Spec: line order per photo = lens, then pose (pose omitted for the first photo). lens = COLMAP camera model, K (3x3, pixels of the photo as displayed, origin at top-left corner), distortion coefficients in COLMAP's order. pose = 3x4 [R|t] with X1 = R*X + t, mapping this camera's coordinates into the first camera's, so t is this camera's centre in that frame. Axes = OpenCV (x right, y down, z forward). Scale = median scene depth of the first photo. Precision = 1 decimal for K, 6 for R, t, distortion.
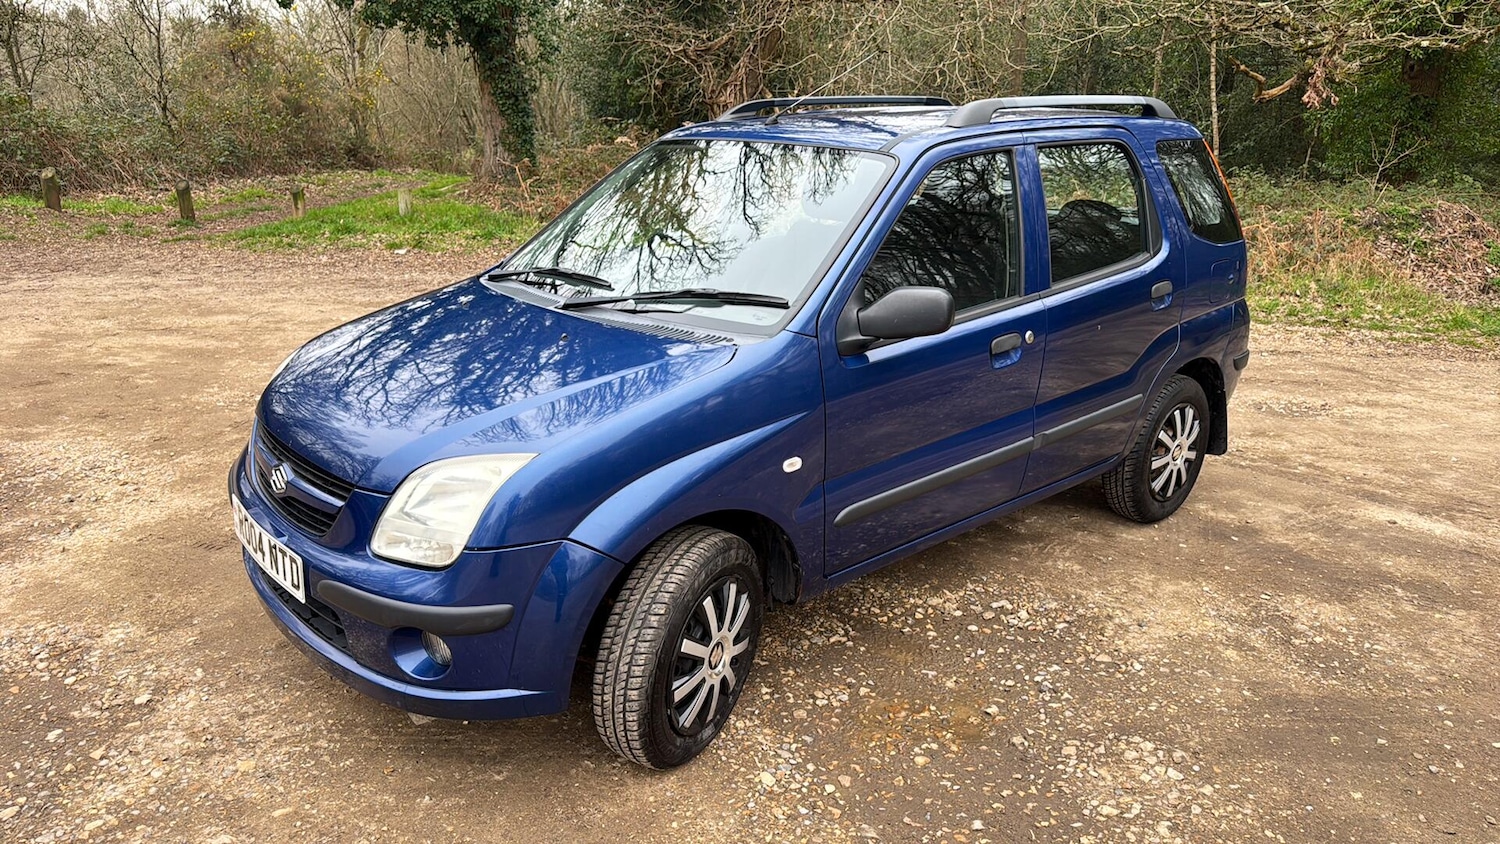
lens RADIAL K [[1018.5, 0, 755.9], [0, 1018.5, 415.6], [0, 0, 1]] dist [0.049408, -0.058376]
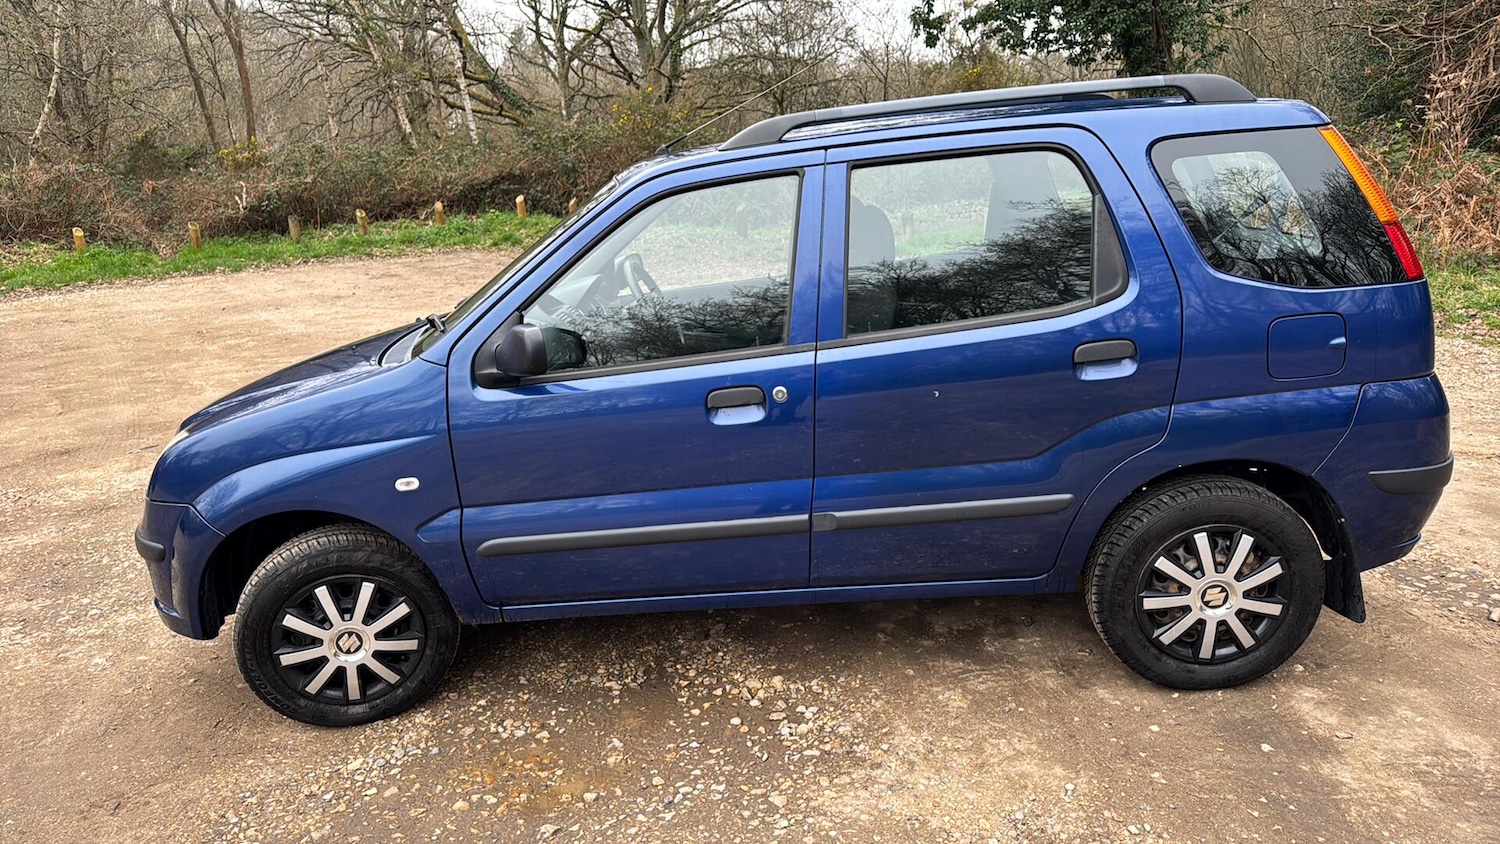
lens RADIAL K [[1018.5, 0, 752.6], [0, 1018.5, 420.2], [0, 0, 1]] dist [0.049408, -0.058376]
pose [[0.714001, 0.118488, -0.690045, 0.811200], [-0.125651, 0.991260, 0.040197, -0.084792], [0.688777, 0.058005, 0.722649, 0.375006]]
